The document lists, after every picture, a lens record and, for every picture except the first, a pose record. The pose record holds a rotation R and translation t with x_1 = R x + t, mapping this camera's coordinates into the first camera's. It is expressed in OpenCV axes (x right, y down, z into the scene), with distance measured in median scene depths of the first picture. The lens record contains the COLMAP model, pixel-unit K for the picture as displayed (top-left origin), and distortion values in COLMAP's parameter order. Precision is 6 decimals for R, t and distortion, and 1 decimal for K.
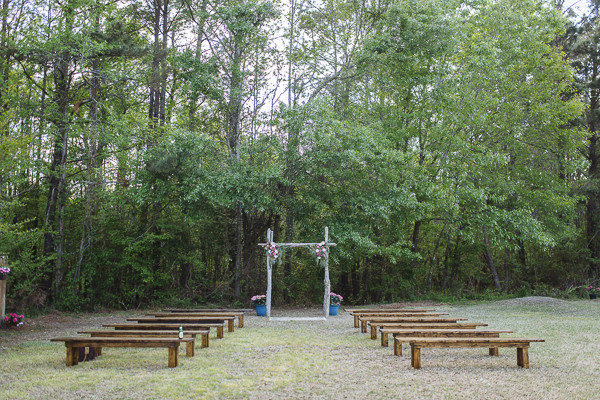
lens RADIAL K [[570.2, 0, 298.4], [0, 570.2, 198.9], [0, 0, 1]] dist [-0.015585, 0.000000]
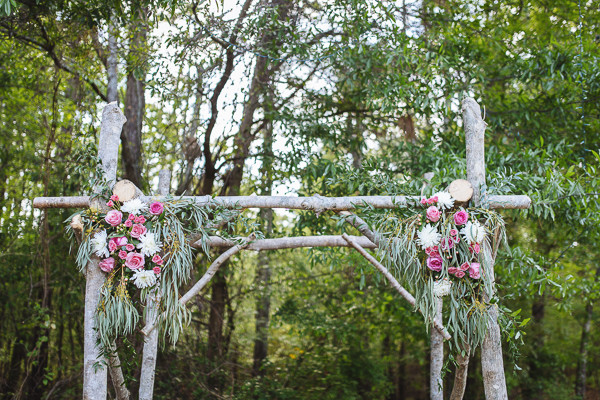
lens RADIAL K [[570.2, 0, 300.5], [0, 570.2, 200.8], [0, 0, 1]] dist [-0.015585, 0.000000]
pose [[0.999291, 0.003098, 0.037529, -0.005727], [0.002039, 0.990695, -0.136082, 0.099342], [-0.037601, 0.136062, 0.989986, 0.833908]]
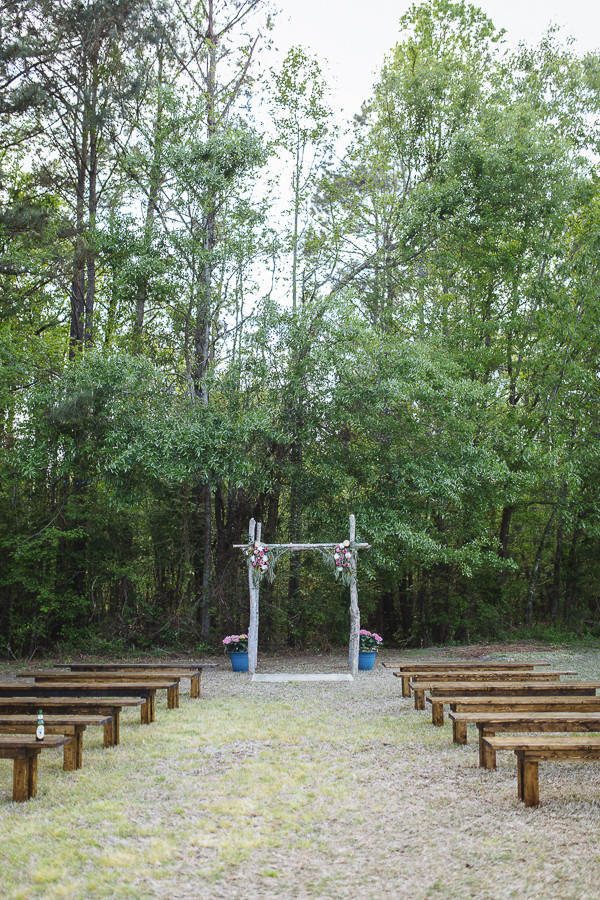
lens RADIAL K [[855.3, 0, 291.9], [0, 855.3, 443.7], [0, 0, 1]] dist [-0.015585, 0.000000]
pose [[0.999427, -0.010020, -0.032339, 0.016931], [0.008703, 0.999137, -0.040611, 0.011732], [0.032718, 0.040306, 0.998652, 0.131269]]
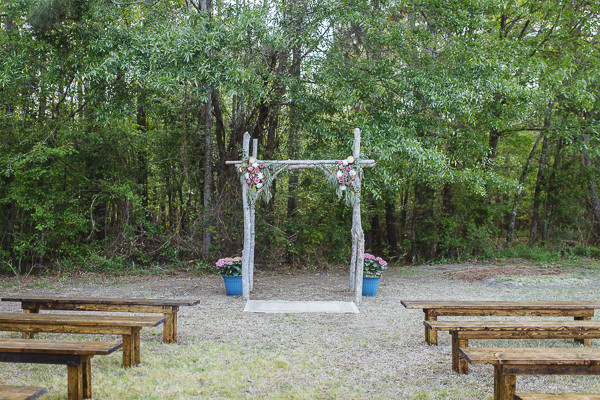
lens RADIAL K [[570.2, 0, 295.7], [0, 570.2, 201.1], [0, 0, 1]] dist [-0.015585, 0.000000]
pose [[0.999680, 0.002715, -0.025131, 0.006269], [0.000240, 0.993151, 0.116834, 0.053513], [0.025276, -0.116803, 0.992833, 0.470409]]
